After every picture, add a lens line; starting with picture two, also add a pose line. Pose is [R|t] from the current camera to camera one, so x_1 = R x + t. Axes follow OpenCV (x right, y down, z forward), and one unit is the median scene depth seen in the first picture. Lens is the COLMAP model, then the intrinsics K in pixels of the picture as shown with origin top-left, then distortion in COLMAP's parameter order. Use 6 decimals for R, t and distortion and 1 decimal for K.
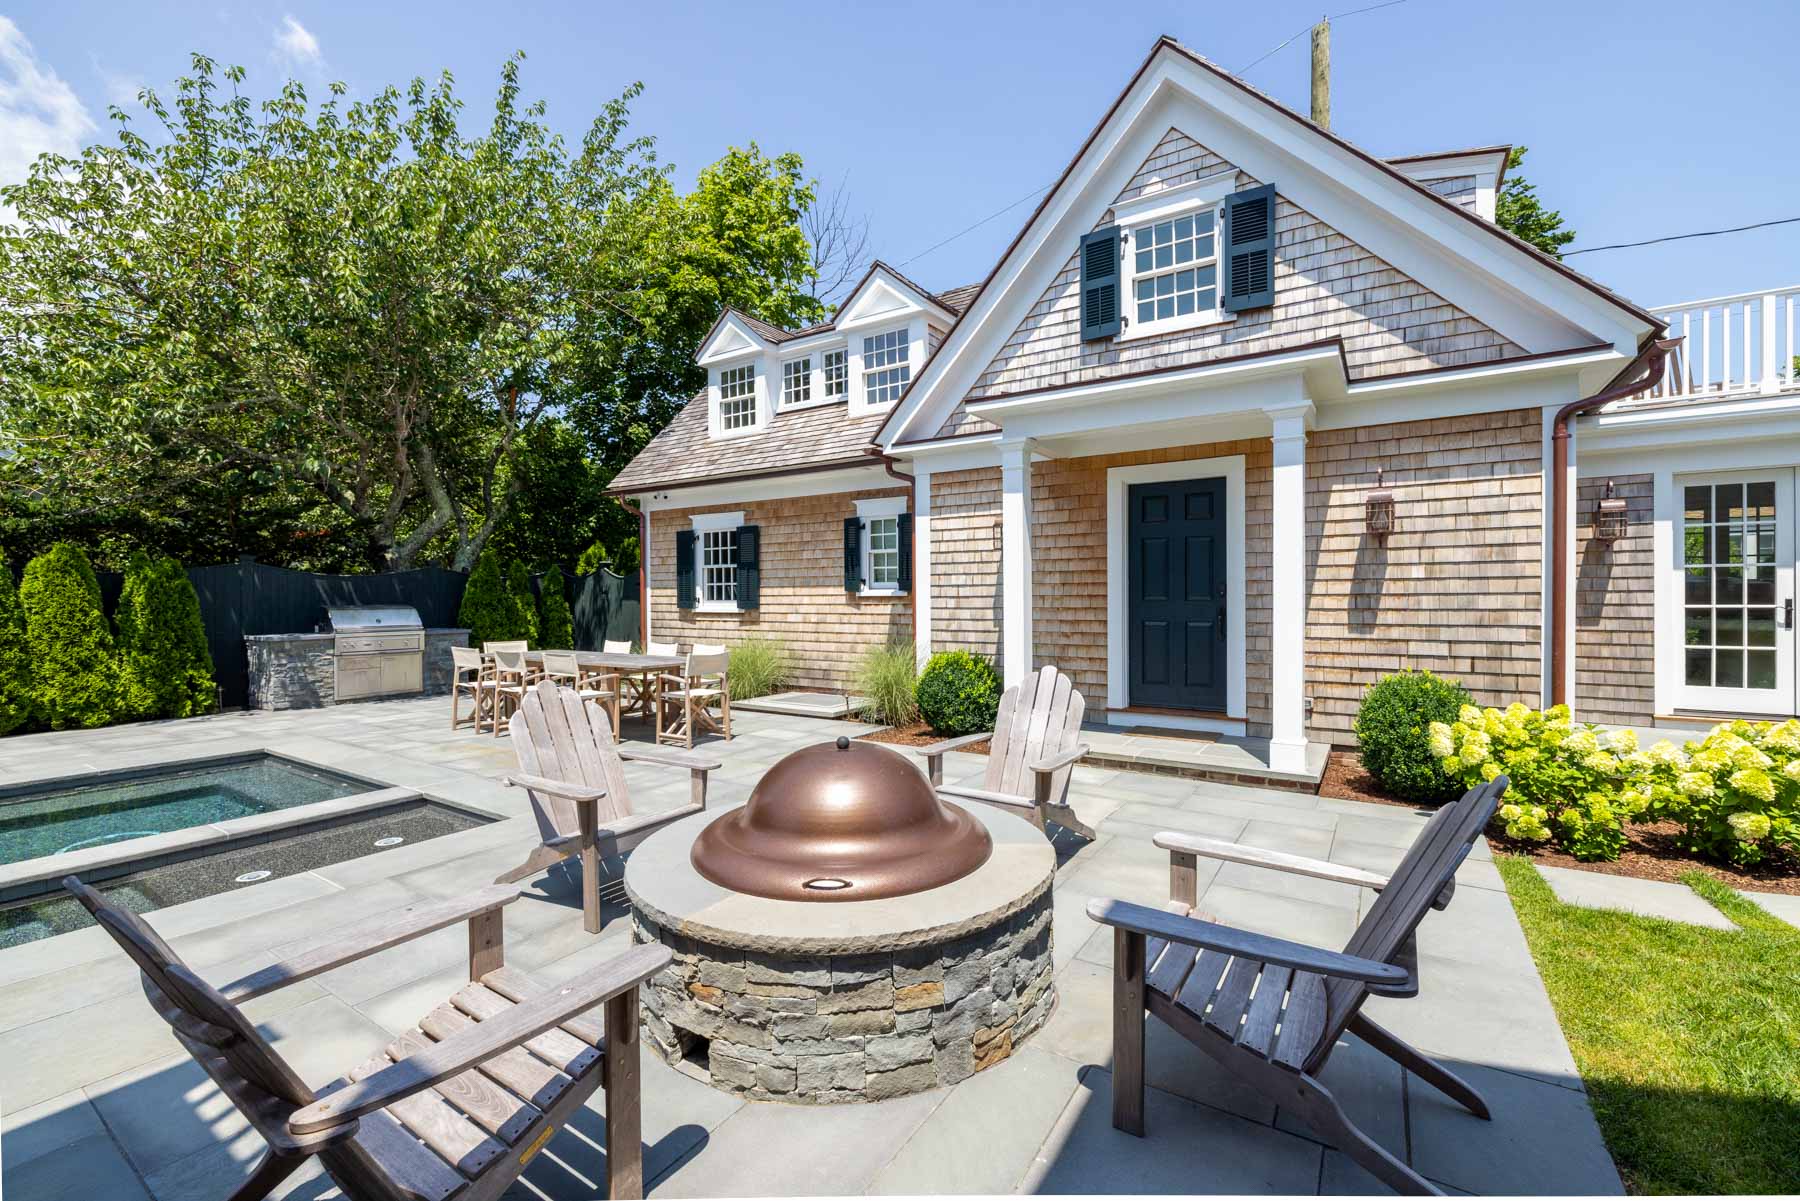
lens RADIAL K [[749.7, 0, 910.8], [0, 749.7, 598.4], [0, 0, 1]] dist [-0.001283, 0.000519]
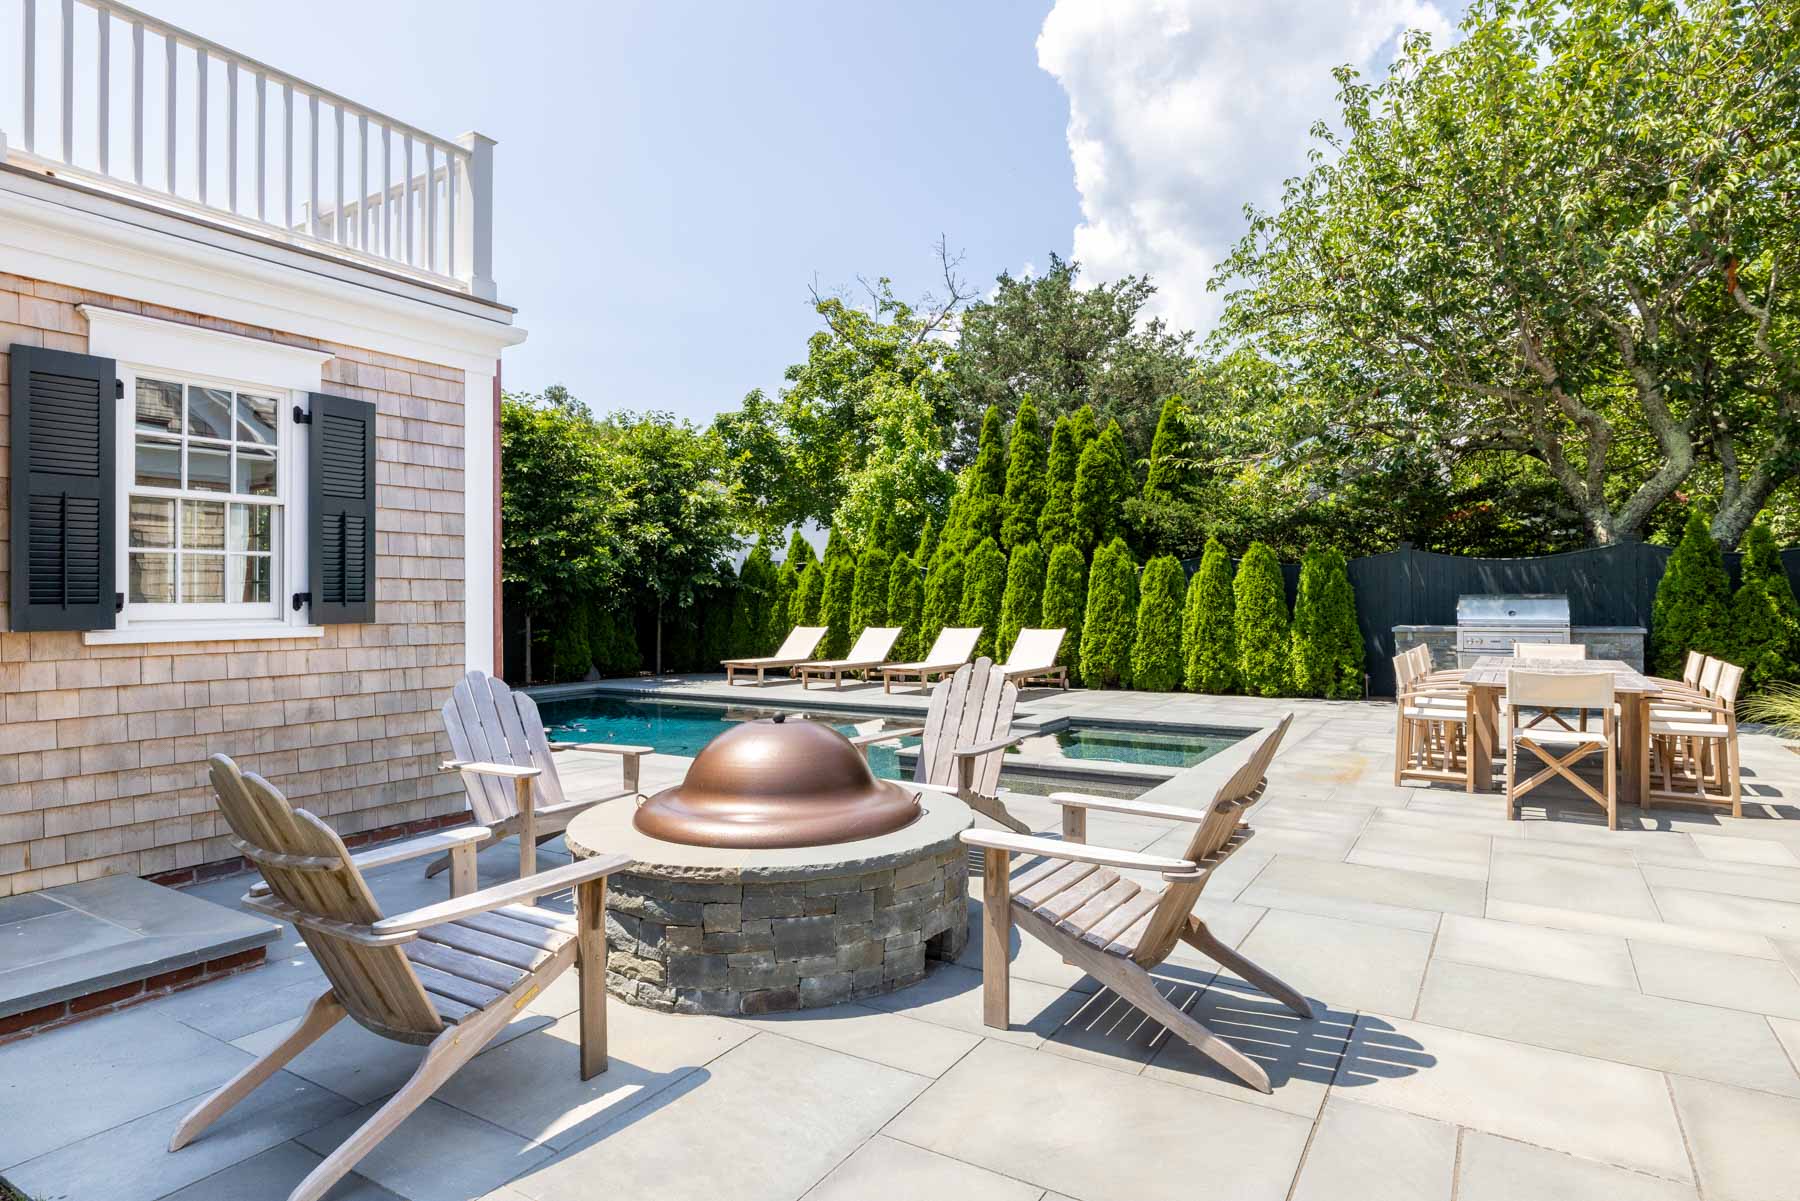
lens RADIAL K [[980.4, 0, 896.6], [0, 980.4, 581.6], [0, 0, 1]] dist [-0.013337, -0.001061]
pose [[0.005645, 0.002598, -0.999981, 0.508342], [0.009782, 0.999949, 0.002653, -0.021961], [0.999936, -0.009797, 0.005620, 0.465077]]
